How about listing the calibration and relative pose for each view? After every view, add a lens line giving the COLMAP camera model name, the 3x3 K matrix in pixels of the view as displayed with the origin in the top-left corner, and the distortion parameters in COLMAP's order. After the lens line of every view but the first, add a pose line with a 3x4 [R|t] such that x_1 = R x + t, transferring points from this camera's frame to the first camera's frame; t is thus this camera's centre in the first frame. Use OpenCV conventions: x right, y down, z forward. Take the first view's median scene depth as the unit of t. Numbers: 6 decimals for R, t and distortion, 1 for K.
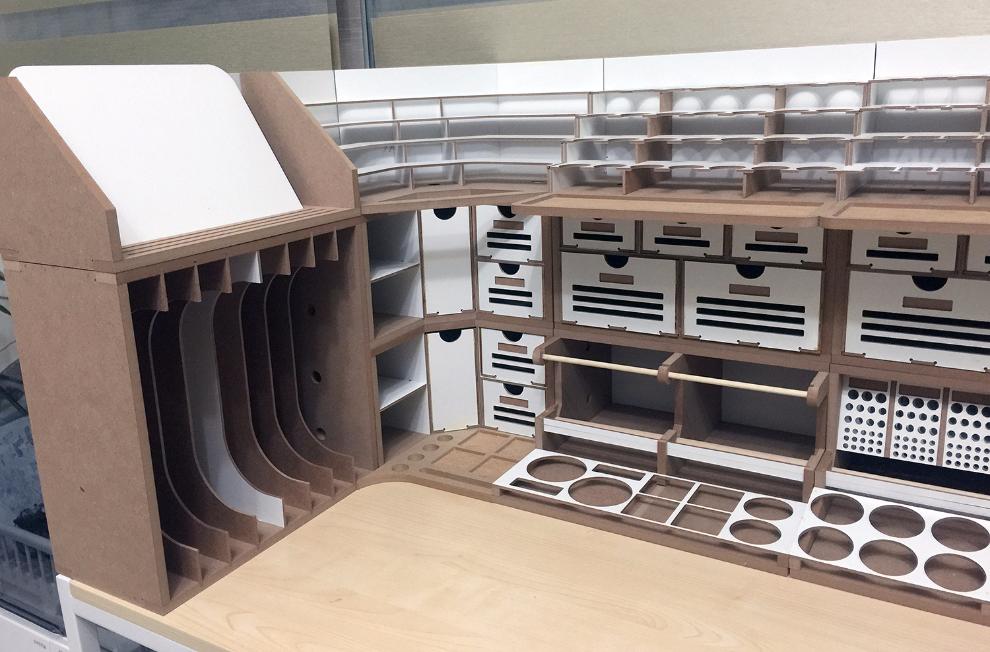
lens RADIAL K [[868.0, 0, 485.2], [0, 868.0, 299.1], [0, 0, 1]] dist [0.055204, -0.060637]
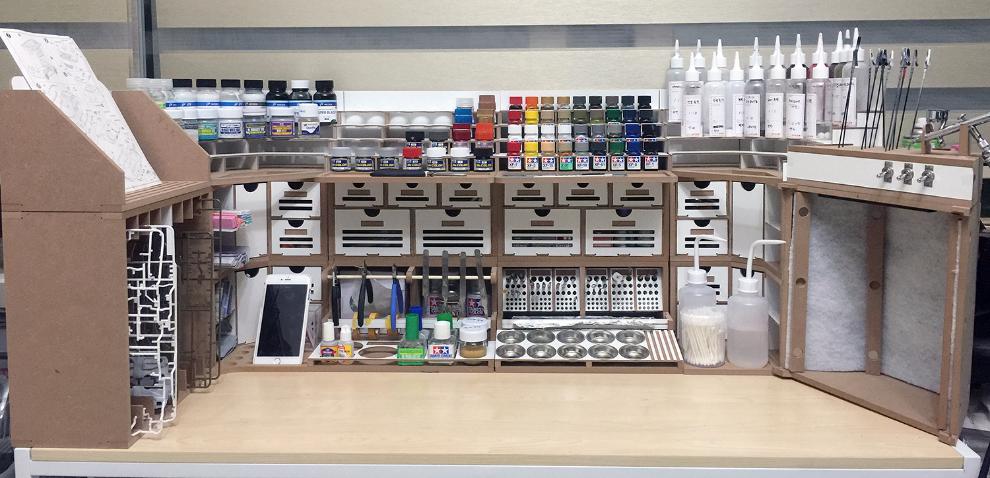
lens RADIAL K [[853.1, 0, 497.2], [0, 853.1, 160.3], [0, 0, 1]] dist [0.054645, -0.020604]
pose [[0.868403, 0.003463, 0.495846, -0.460793], [0.086863, 0.983451, -0.158997, 0.141191], [-0.488191, 0.181144, 0.853731, -0.523305]]
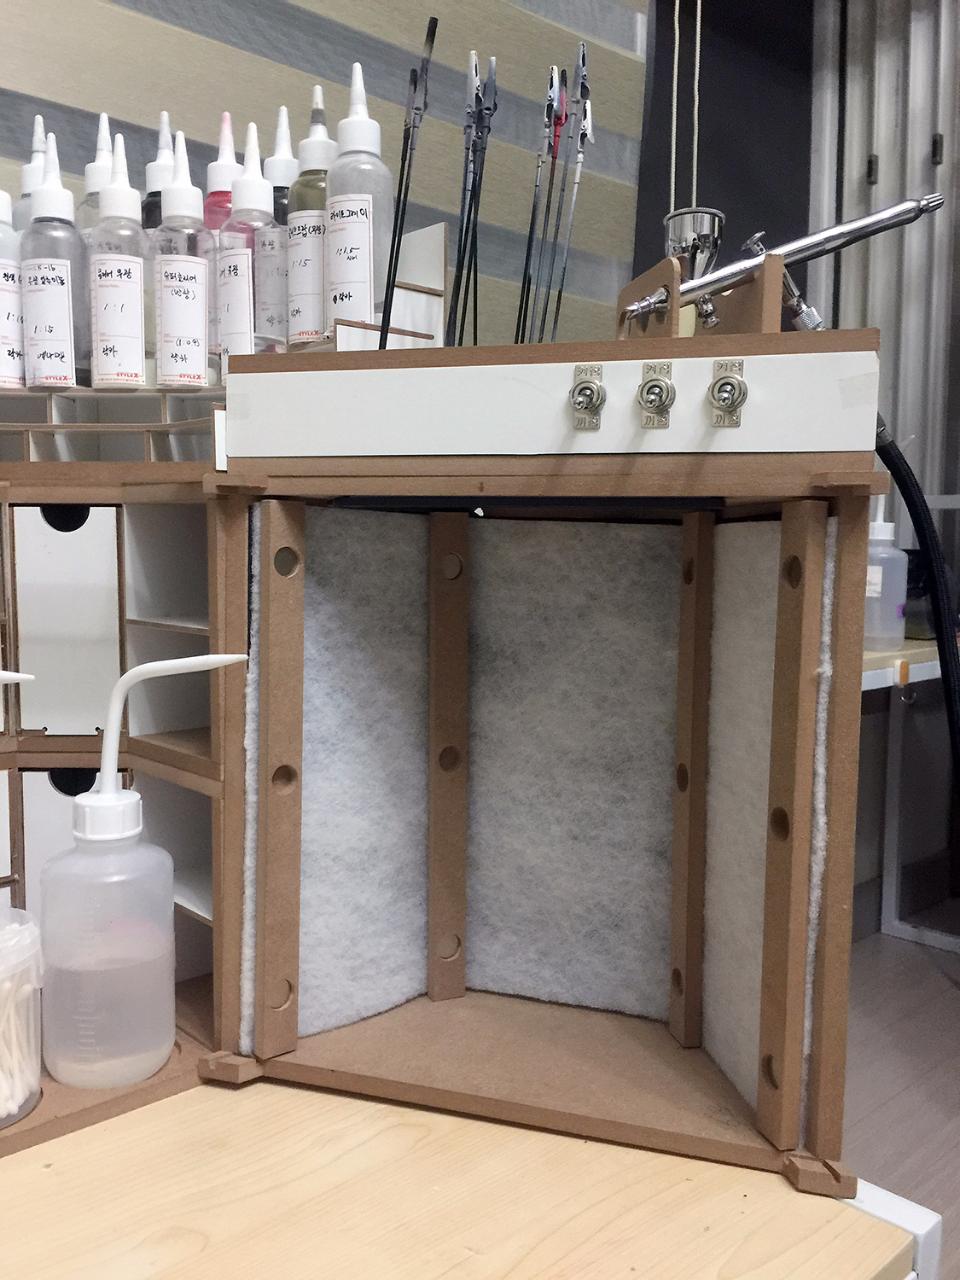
lens RADIAL K [[1099.9, 0, 469.8], [0, 1099.9, 634.0], [0, 0, 1]] dist [0.065311, -0.094630]
pose [[0.258654, -0.025475, 0.965634, 0.152513], [0.217444, 0.975531, -0.032508, 0.121509], [-0.941178, 0.218379, 0.257864, 0.239475]]
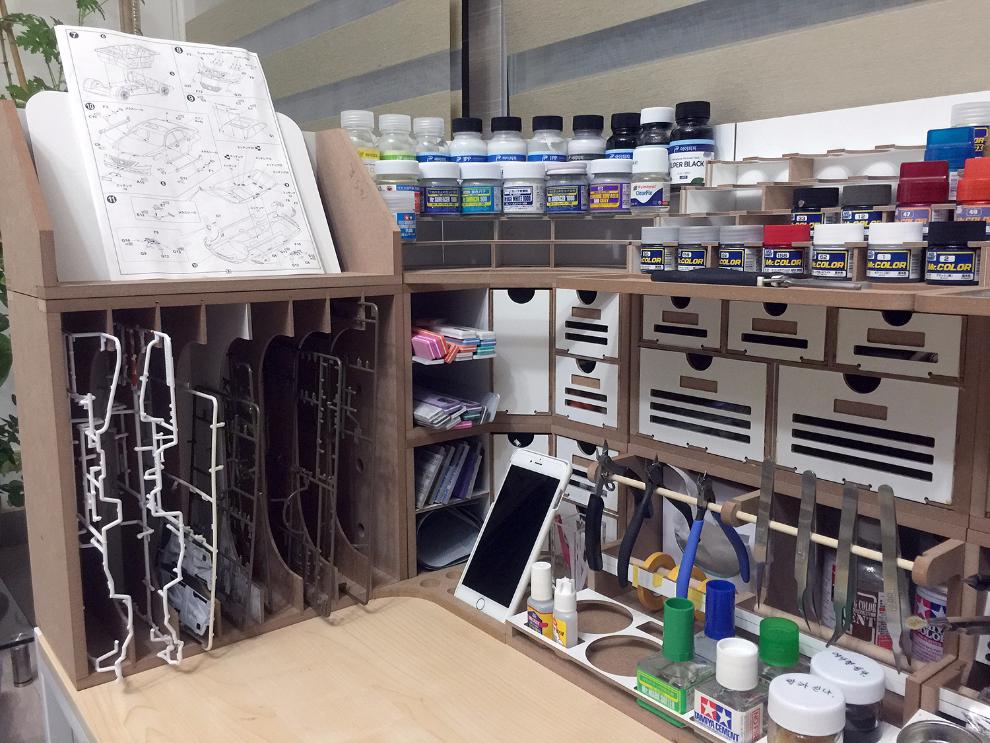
lens RADIAL K [[850.7, 0, 498.0], [0, 850.7, 360.0], [0, 0, 1]] dist [0.065311, -0.094630]
pose [[0.938880, 0.084234, -0.333779, 0.250684], [-0.115089, 0.990615, -0.073733, 0.033765], [0.324436, 0.107641, 0.939763, 0.230848]]
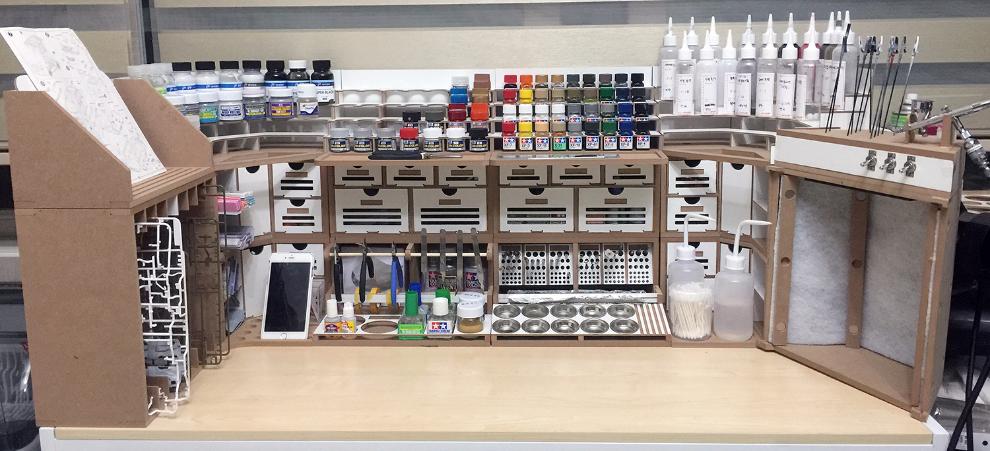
lens RADIAL K [[847.8, 0, 491.2], [0, 847.8, 178.8], [0, 0, 1]] dist [0.051757, 0.000913]
pose [[0.871699, -0.047455, 0.487739, -0.466143], [0.093023, 0.993227, -0.069617, 0.069522], [-0.481132, 0.106056, 0.870209, -0.565143]]
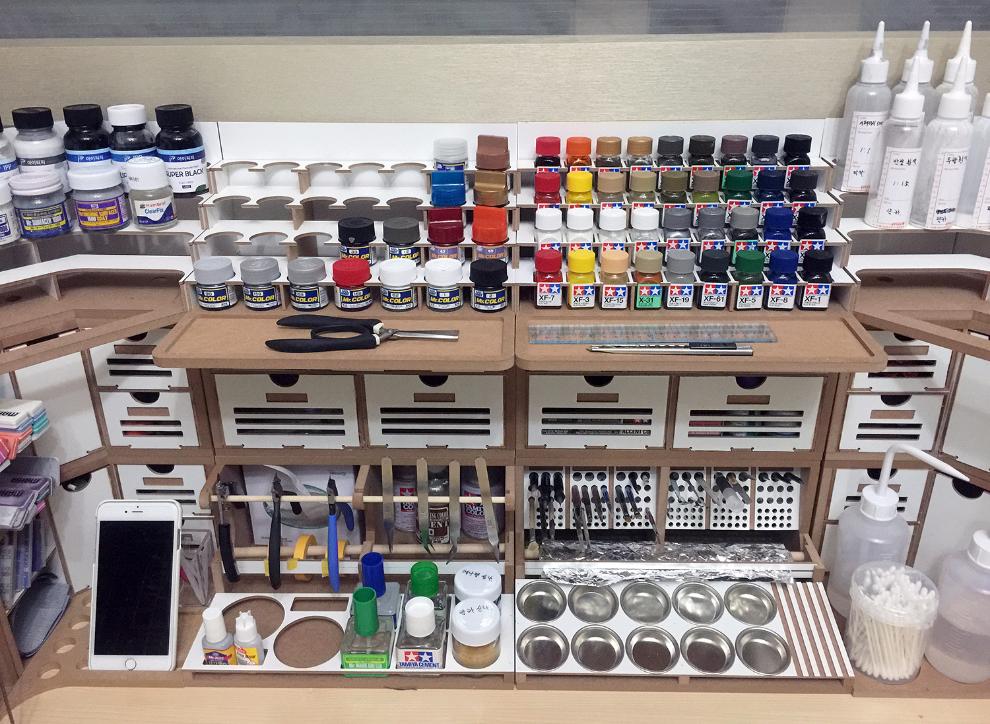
lens RADIAL K [[840.2, 0, 493.0], [0, 840.2, 338.8], [0, 0, 1]] dist [0.076936, -0.099136]
pose [[0.863027, -0.180046, 0.471982, -0.065564], [0.093669, 0.975161, 0.200718, -0.249260], [-0.496397, -0.129015, 0.858455, 0.173613]]
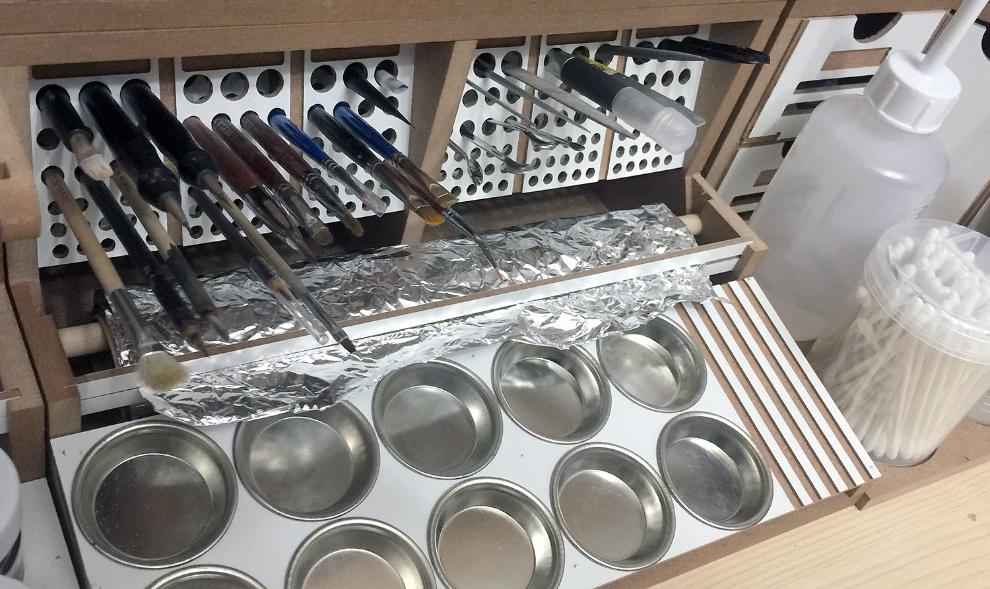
lens RADIAL K [[1038.9, 0, 458.9], [0, 1038.9, 286.6], [0, 0, 1]] dist [0.031968, 0.000000]
pose [[0.470846, -0.466894, 0.748542, 0.174166], [-0.051175, 0.832596, 0.551511, -0.045200], [-0.880730, -0.297983, 0.368131, 0.693228]]
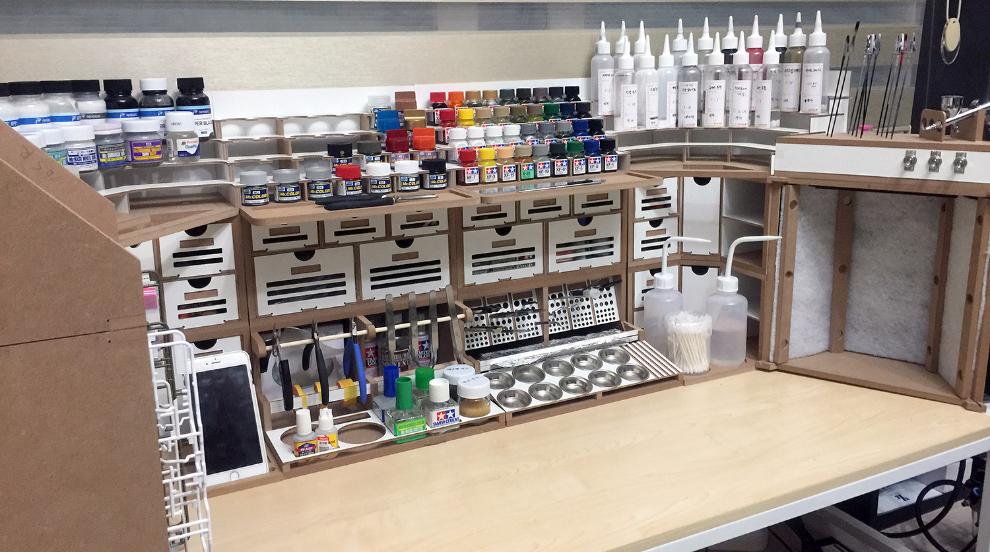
lens RADIAL K [[847.4, 0, 486.2], [0, 847.4, 246.3], [0, 0, 1]] dist [0.064670, -0.076147]
pose [[0.533598, -0.149978, 0.832334, -0.749203], [0.207039, 0.977370, 0.043382, -0.058480], [-0.820005, 0.149178, 0.552574, 0.127331]]
